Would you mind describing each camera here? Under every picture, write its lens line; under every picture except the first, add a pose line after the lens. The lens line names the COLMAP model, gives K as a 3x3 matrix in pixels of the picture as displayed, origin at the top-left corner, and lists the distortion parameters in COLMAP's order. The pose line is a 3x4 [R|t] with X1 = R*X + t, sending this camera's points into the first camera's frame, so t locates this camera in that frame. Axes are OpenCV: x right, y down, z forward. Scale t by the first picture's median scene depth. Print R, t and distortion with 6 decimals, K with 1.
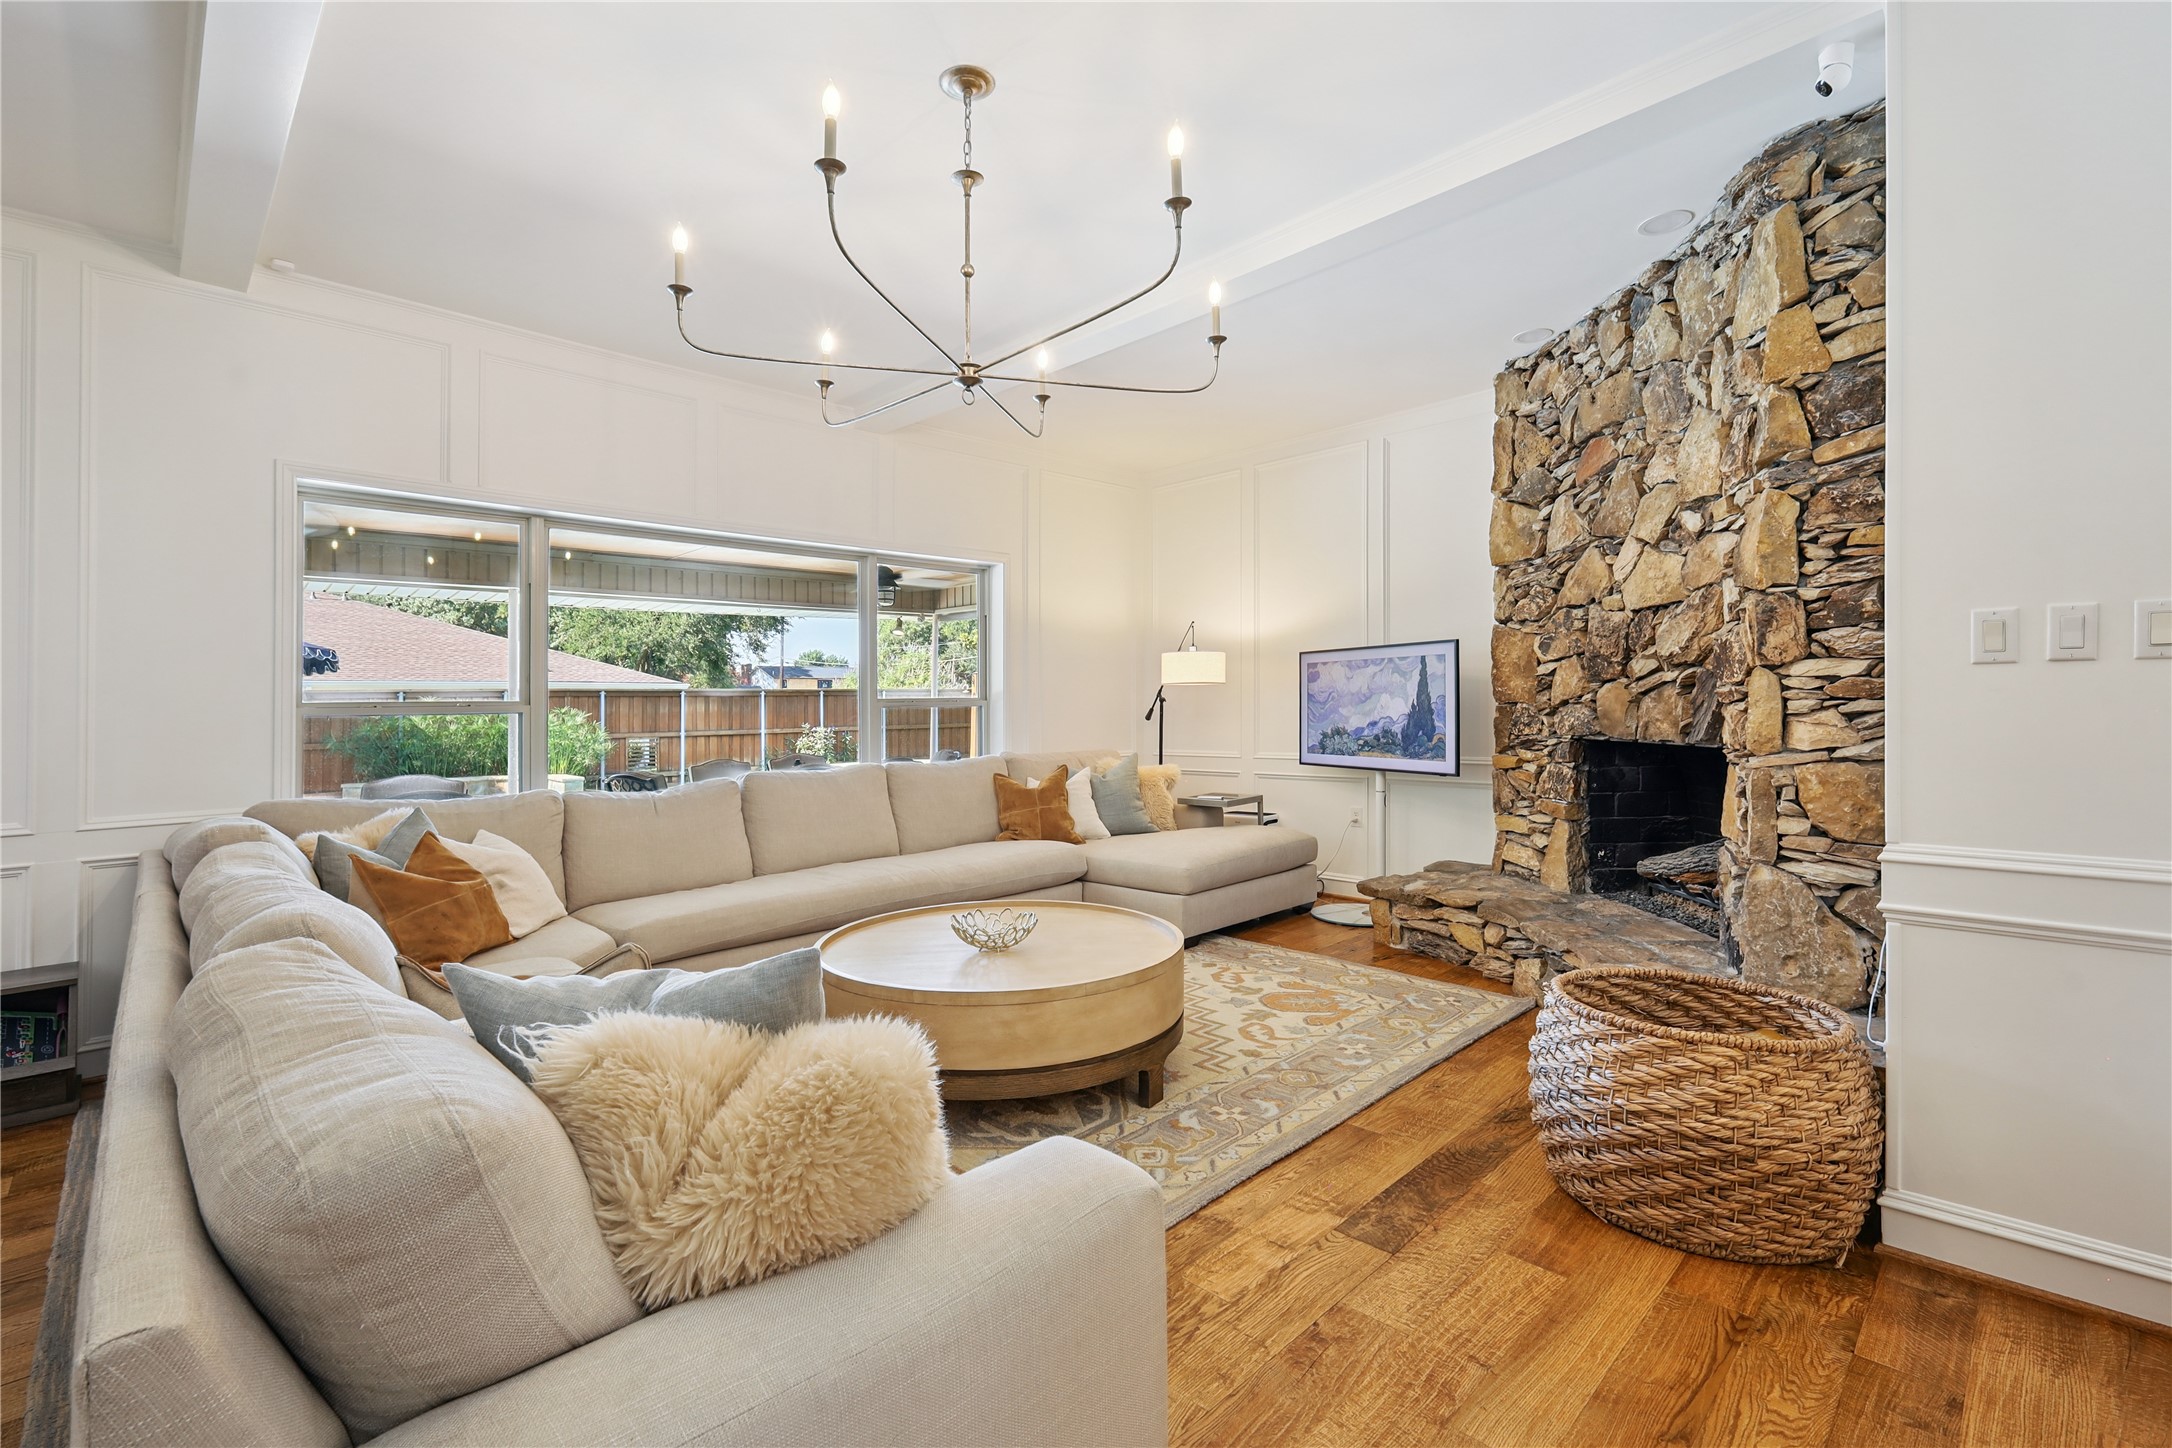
lens RADIAL K [[955.3, 0, 1078.6], [0, 955.3, 711.3], [0, 0, 1]] dist [0.002115, 0.000147]
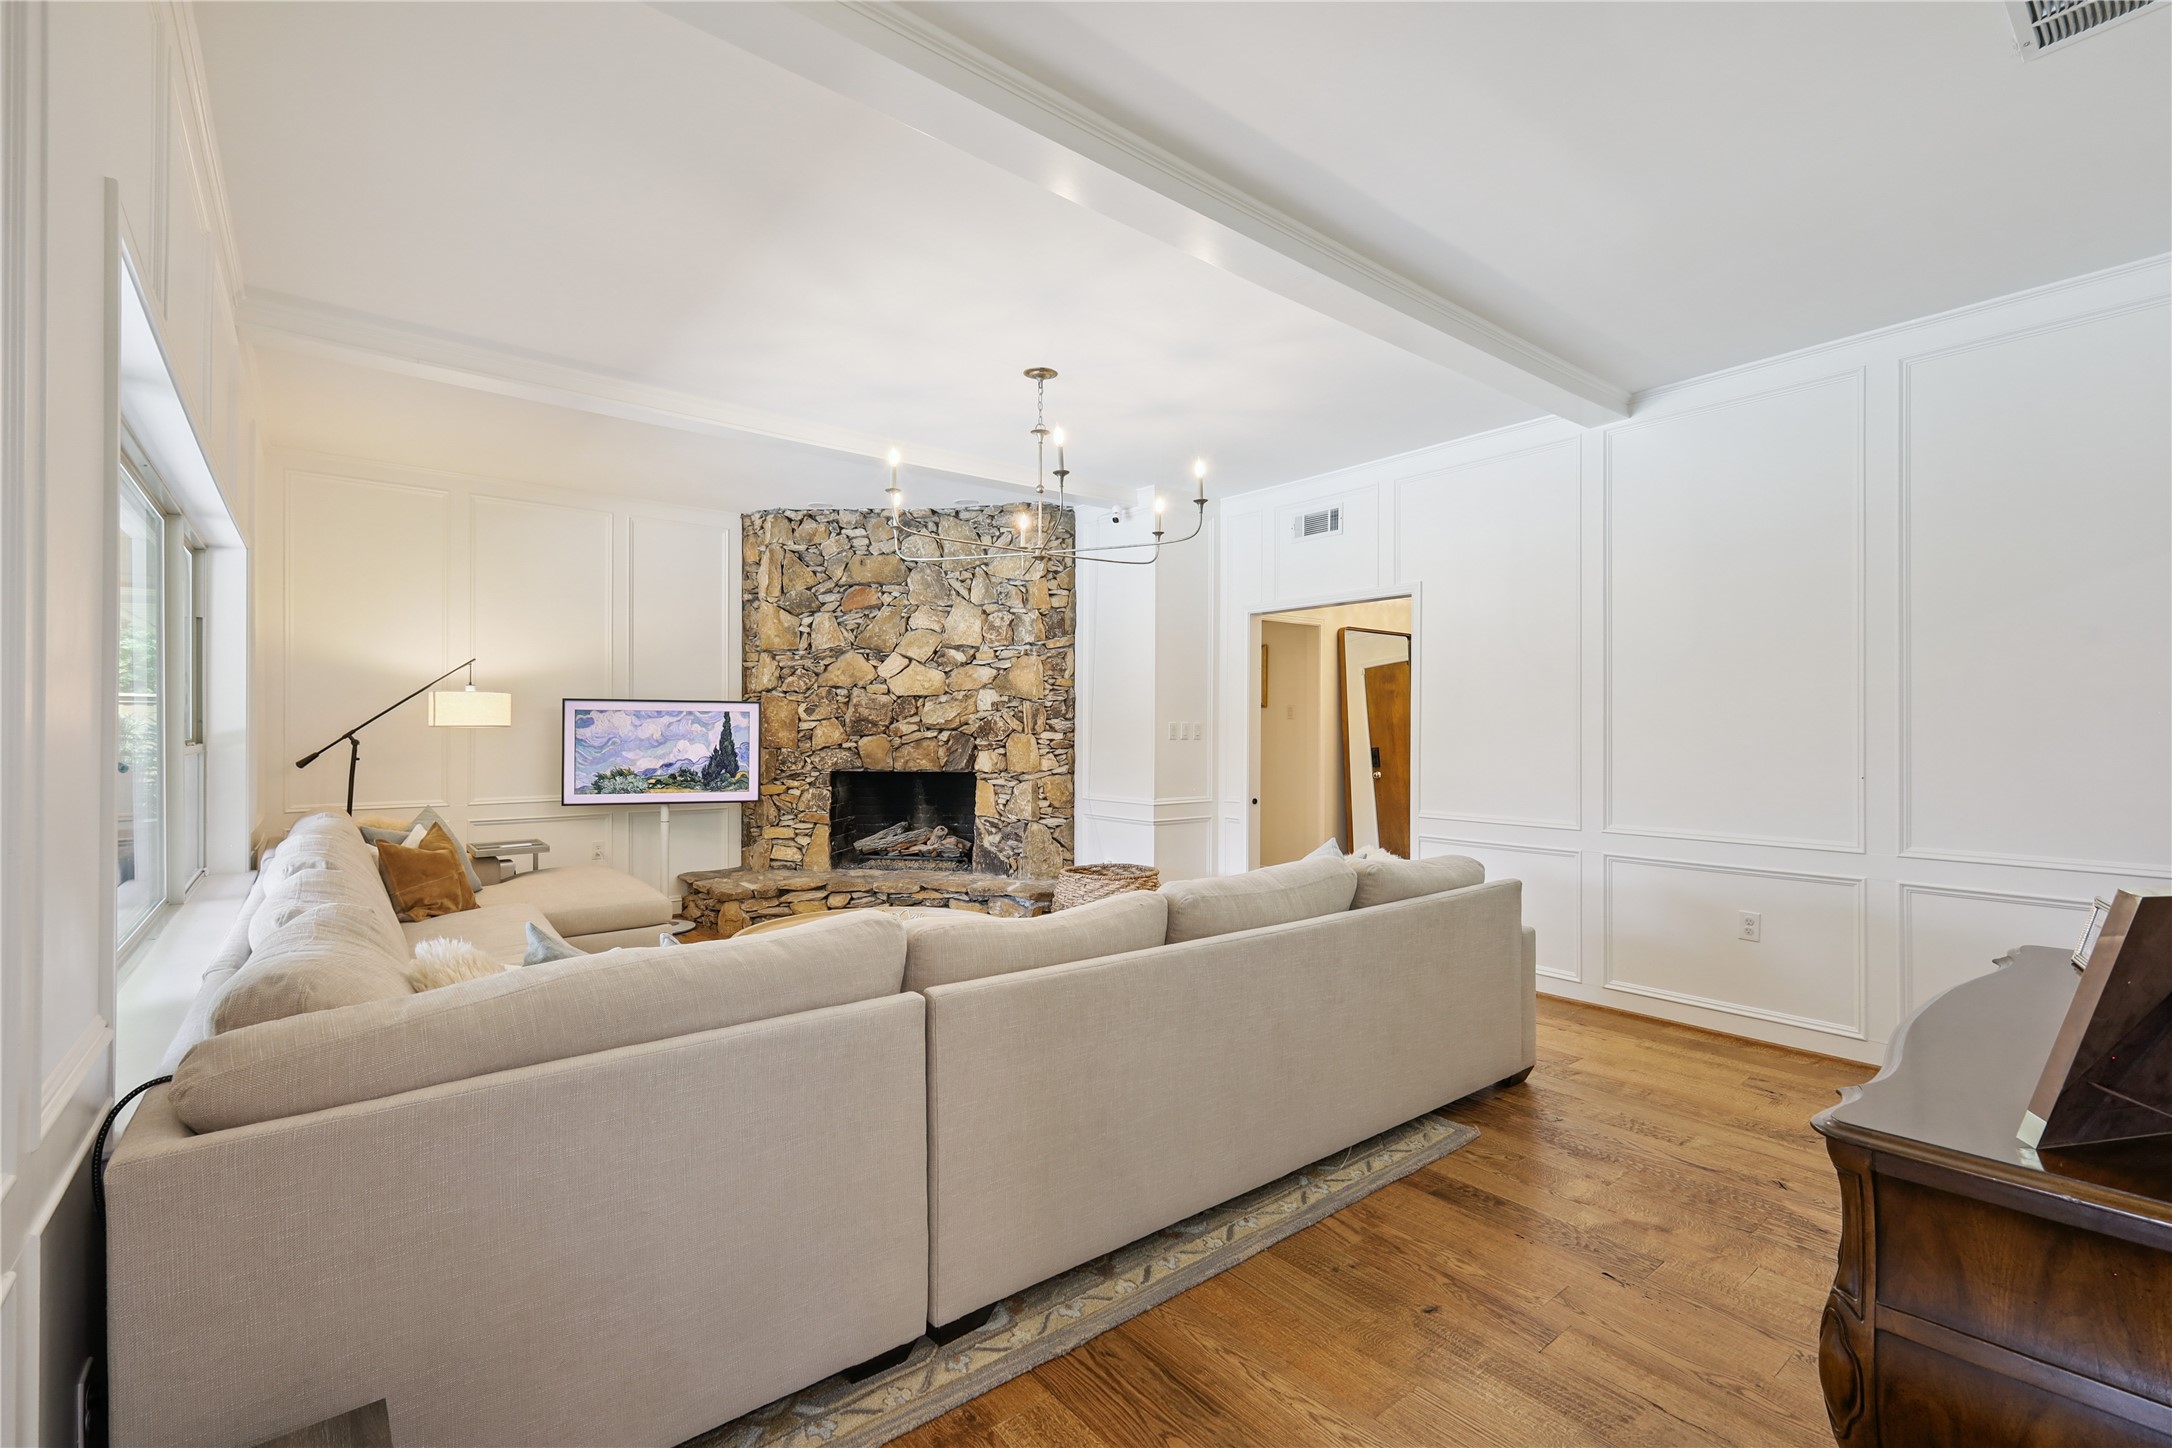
lens RADIAL K [[946.4, 0, 1087.1], [0, 946.4, 756.7], [0, 0, 1]] dist [0.001188, 0.000099]
pose [[0.098300, -0.011357, 0.995092, -0.946611], [0.000545, 0.999935, 0.011359, -0.012221], [-0.995157, -0.000574, 0.098300, 0.419433]]
